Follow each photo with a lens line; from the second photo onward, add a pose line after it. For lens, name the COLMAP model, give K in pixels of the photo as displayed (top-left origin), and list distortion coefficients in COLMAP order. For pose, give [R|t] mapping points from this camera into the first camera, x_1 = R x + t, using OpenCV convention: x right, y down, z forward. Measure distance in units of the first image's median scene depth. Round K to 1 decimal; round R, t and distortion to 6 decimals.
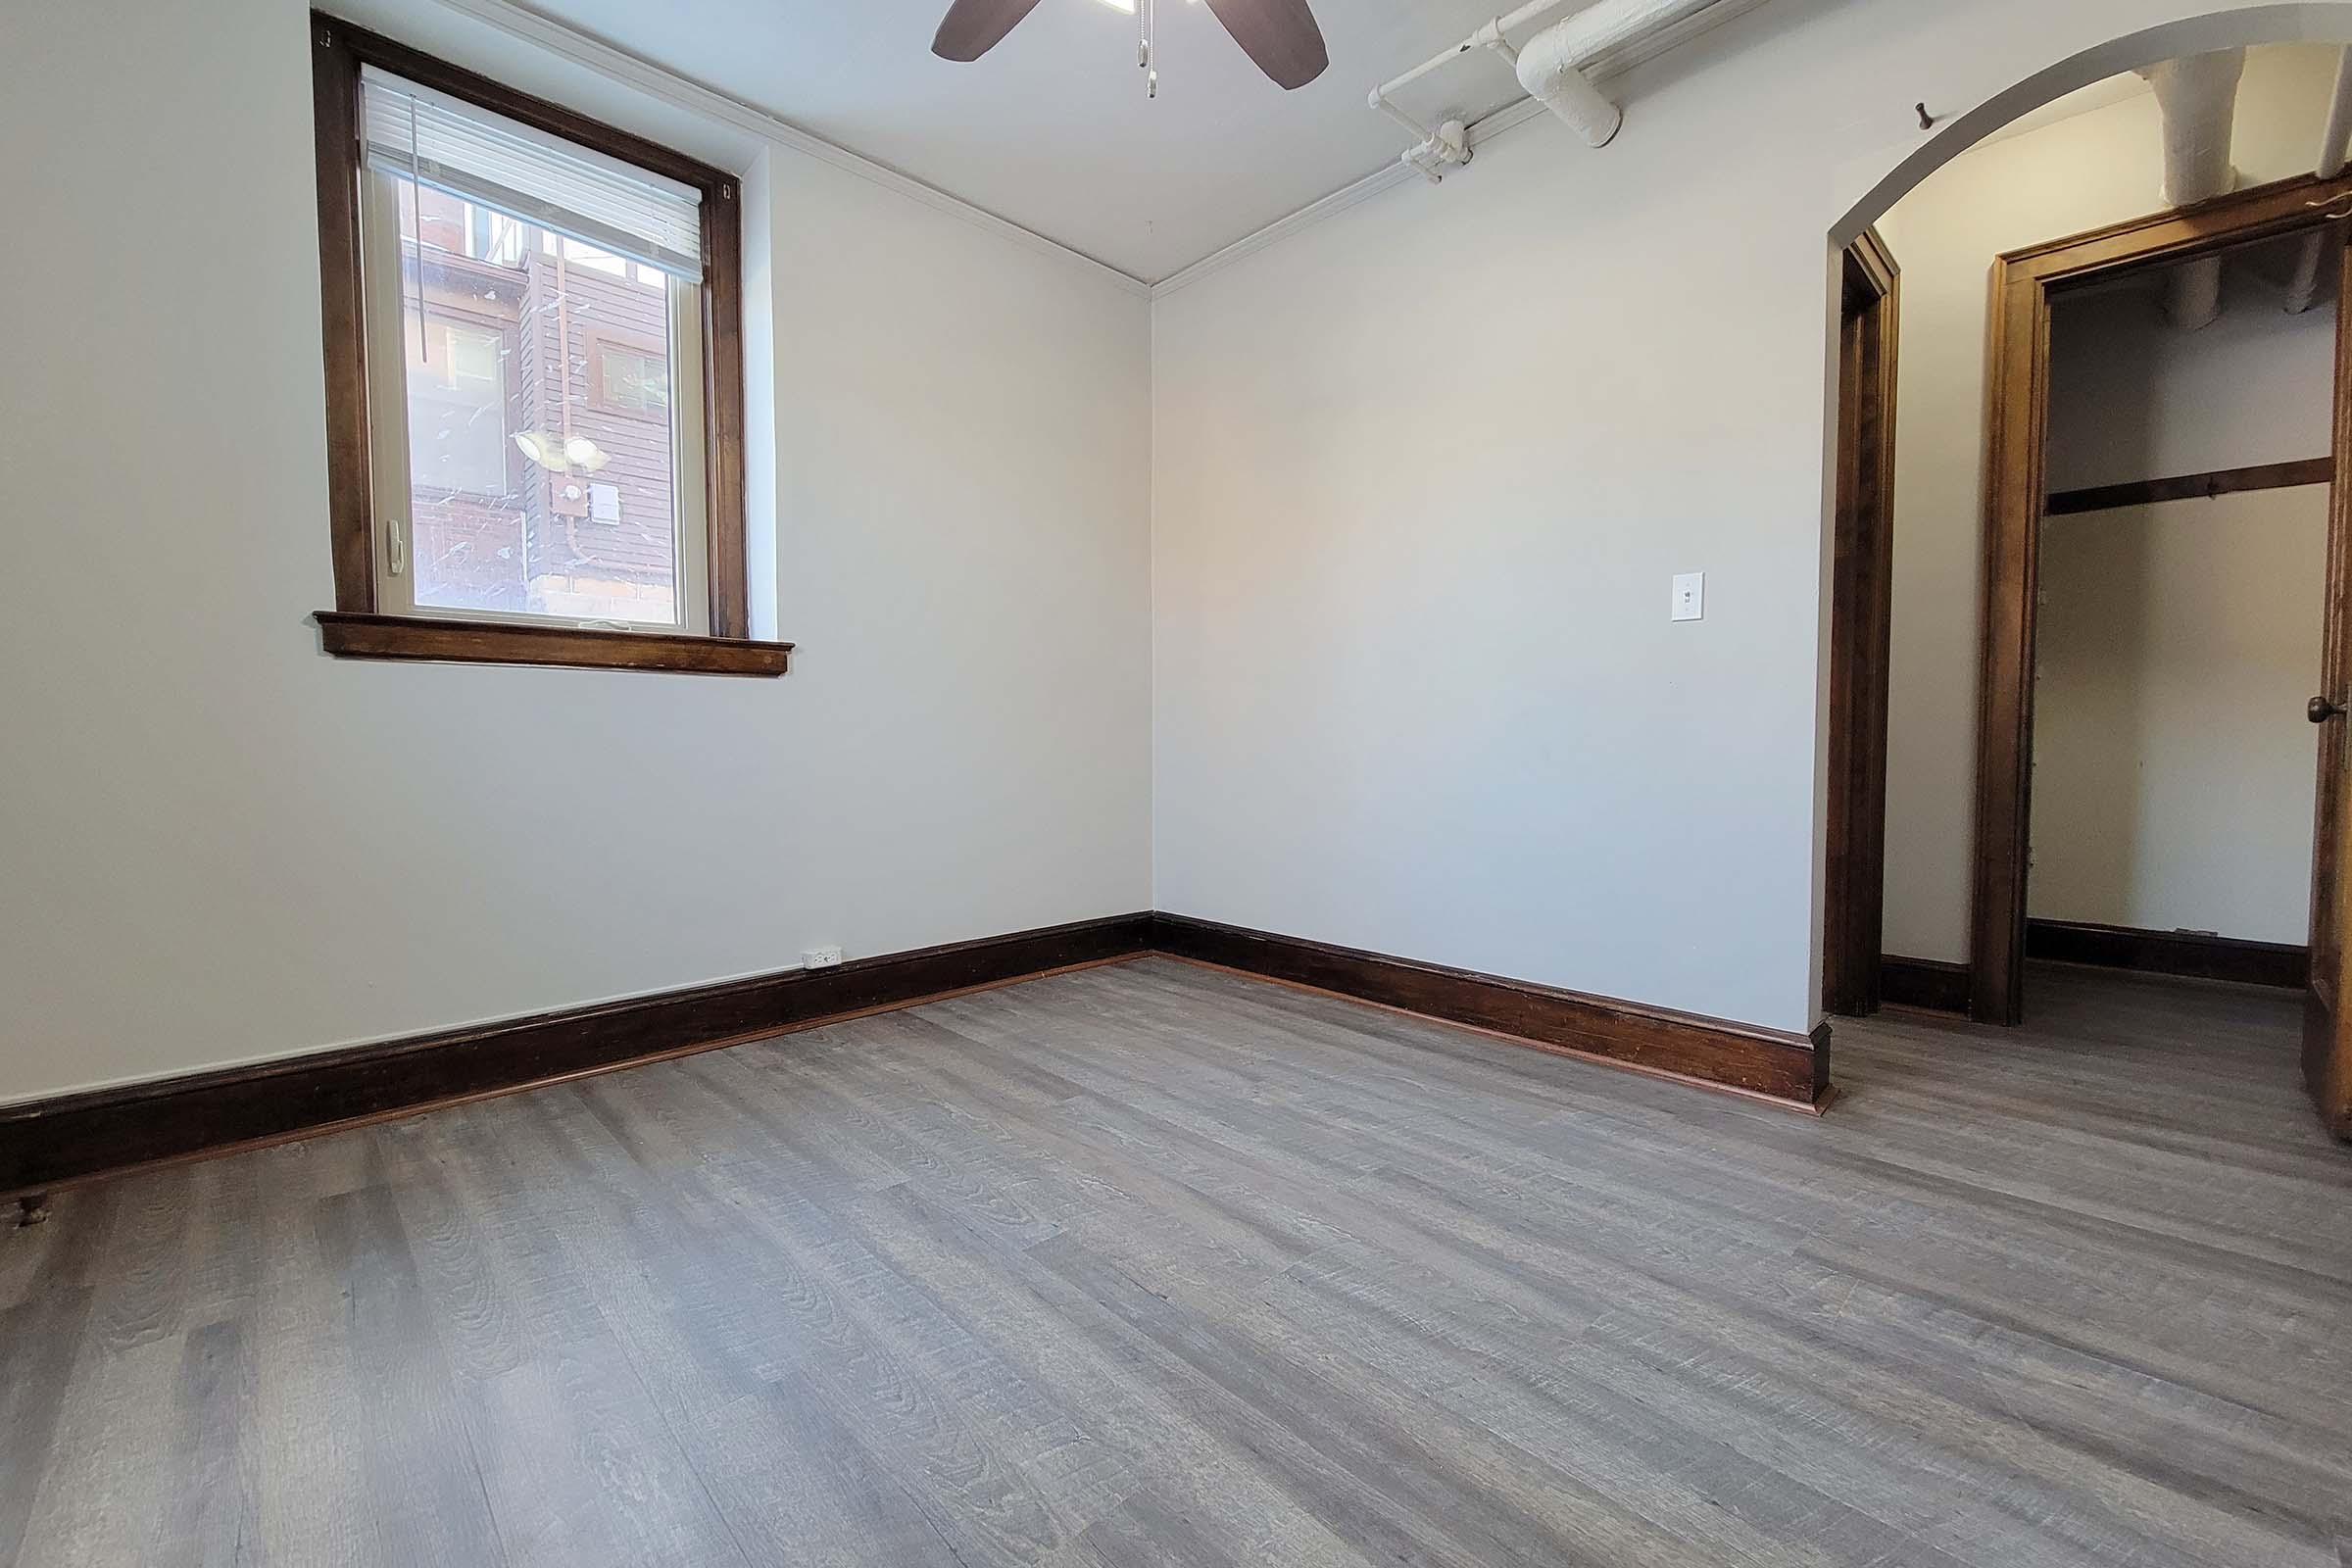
lens RADIAL K [[958.4, 0, 1173.1], [0, 958.4, 781.1], [0, 0, 1]] dist [0.009905, -0.004957]
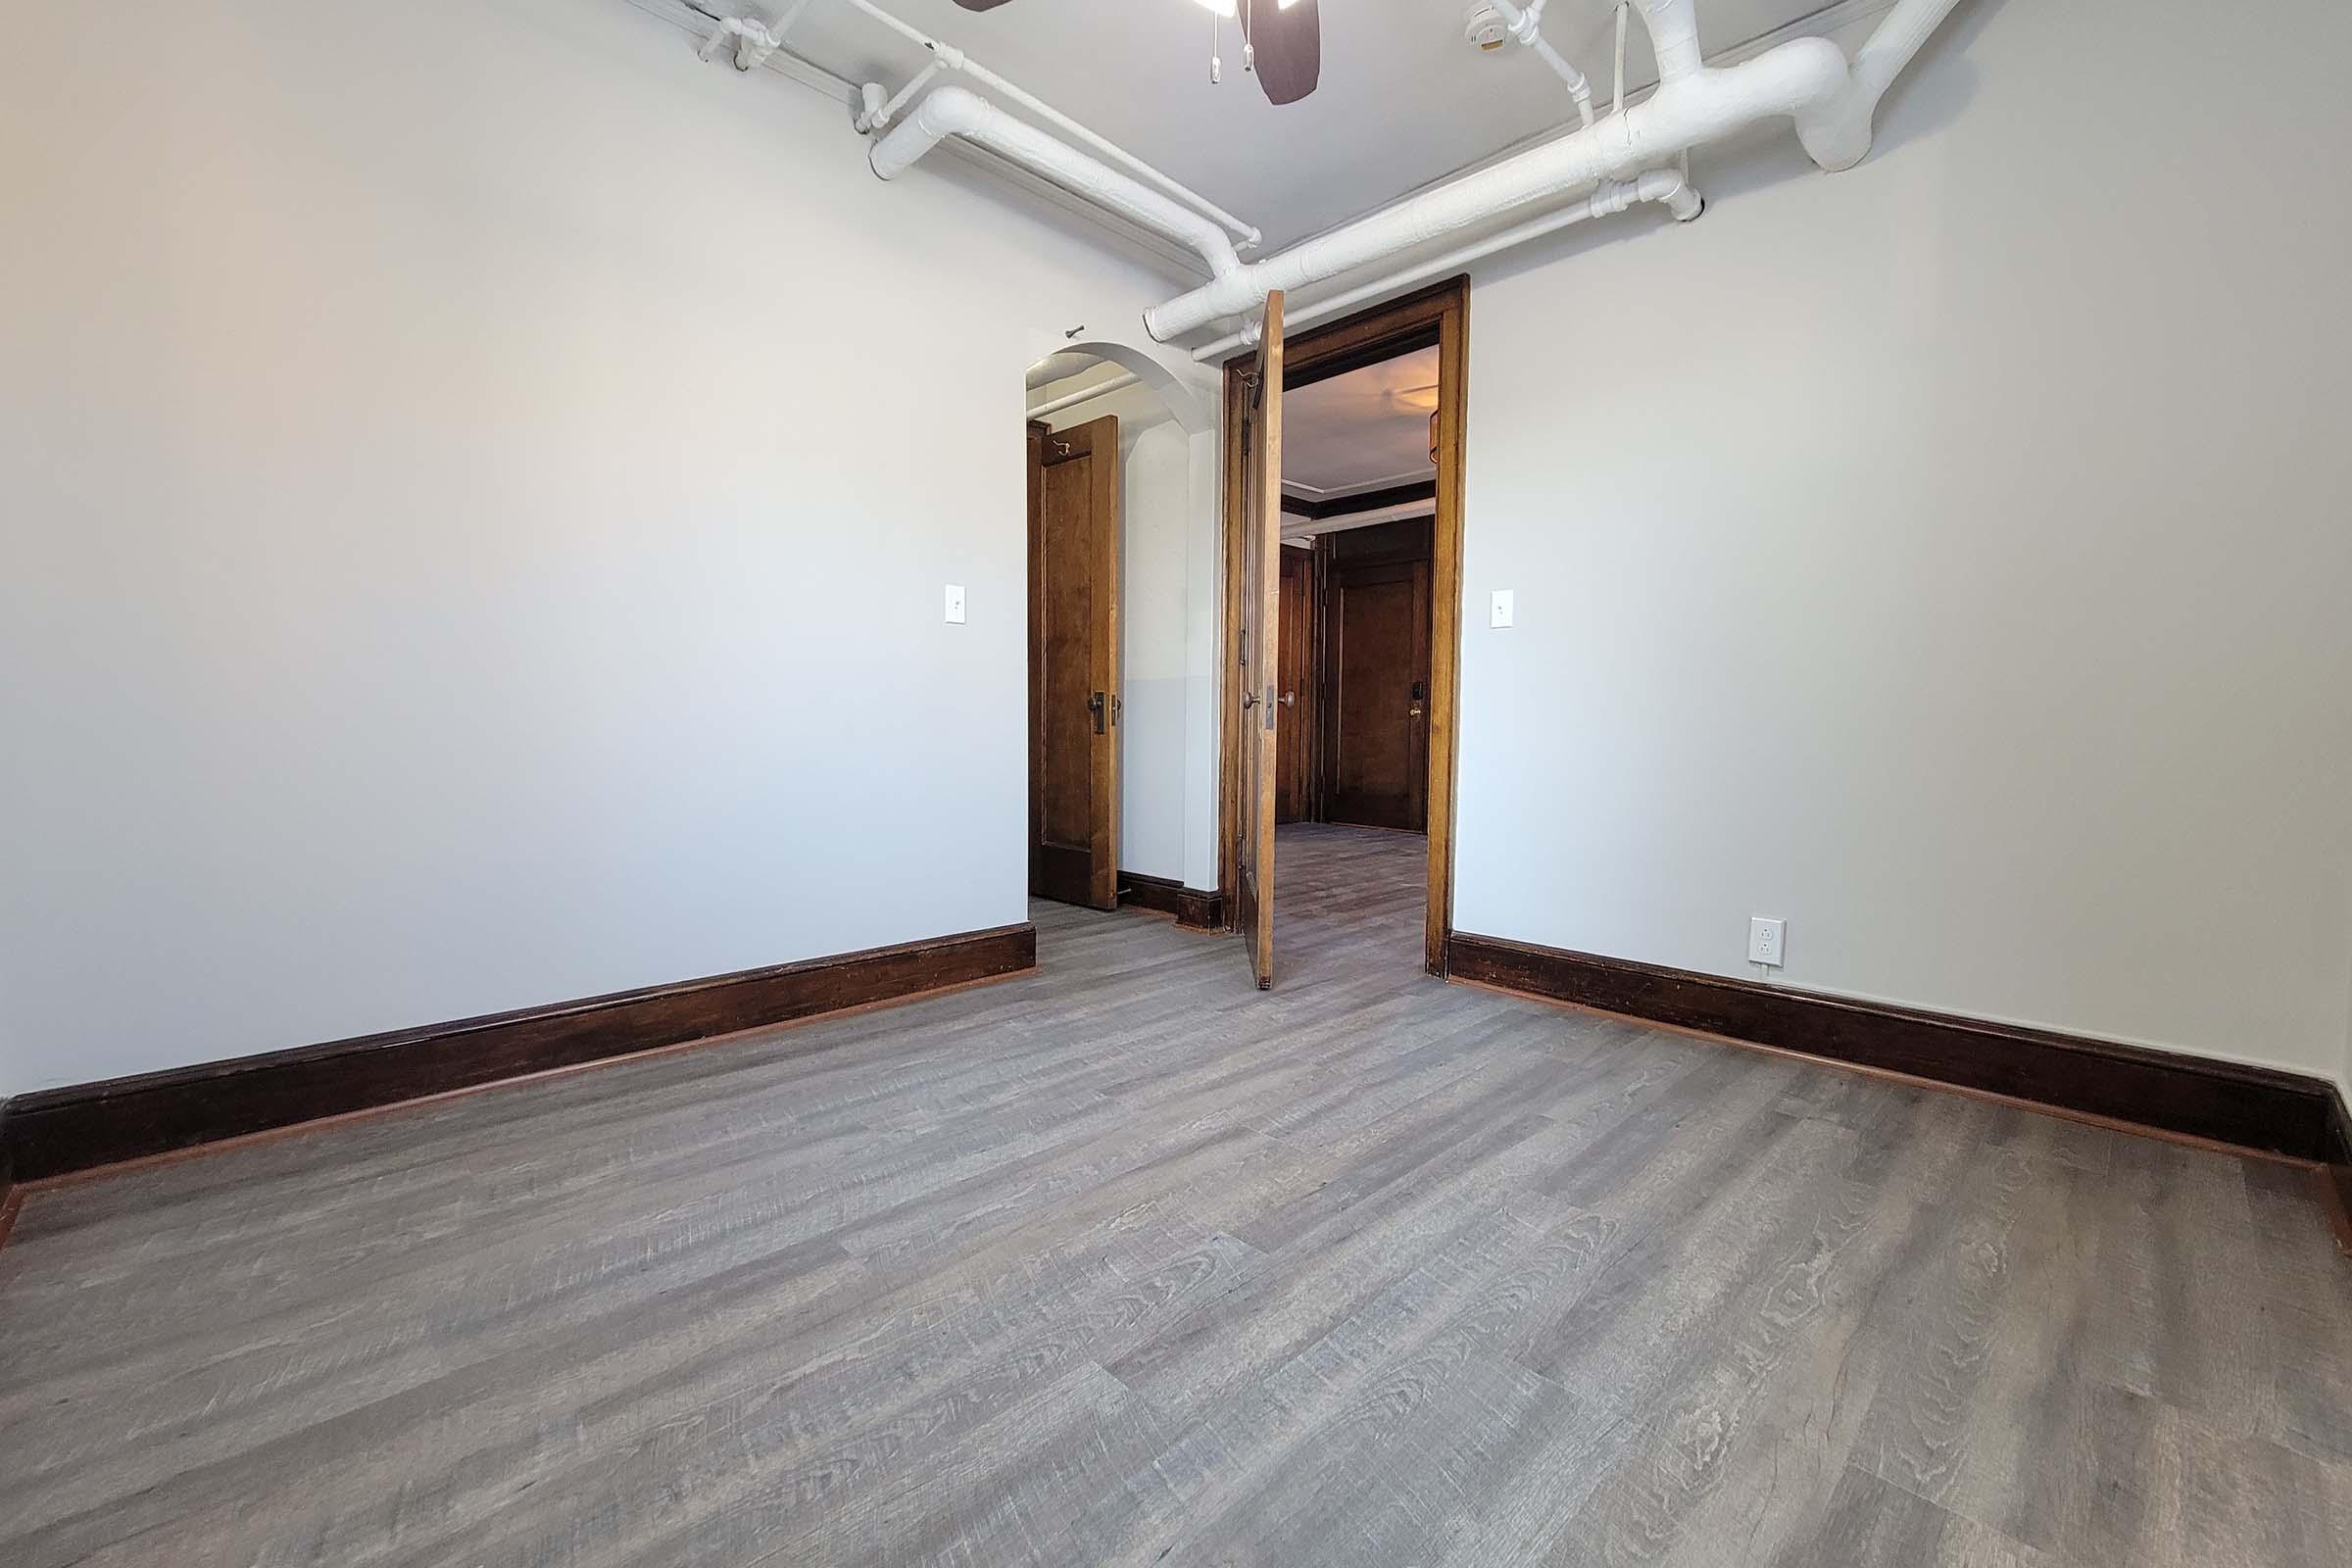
lens RADIAL K [[958.4, 0, 1173.1], [0, 958.4, 781.1], [0, 0, 1]] dist [0.009905, -0.004957]
pose [[-0.009921, -0.061496, 0.998058, -0.811609], [0.035404, 0.997460, 0.061811, -0.032413], [-0.999324, 0.035949, -0.007719, 0.814732]]
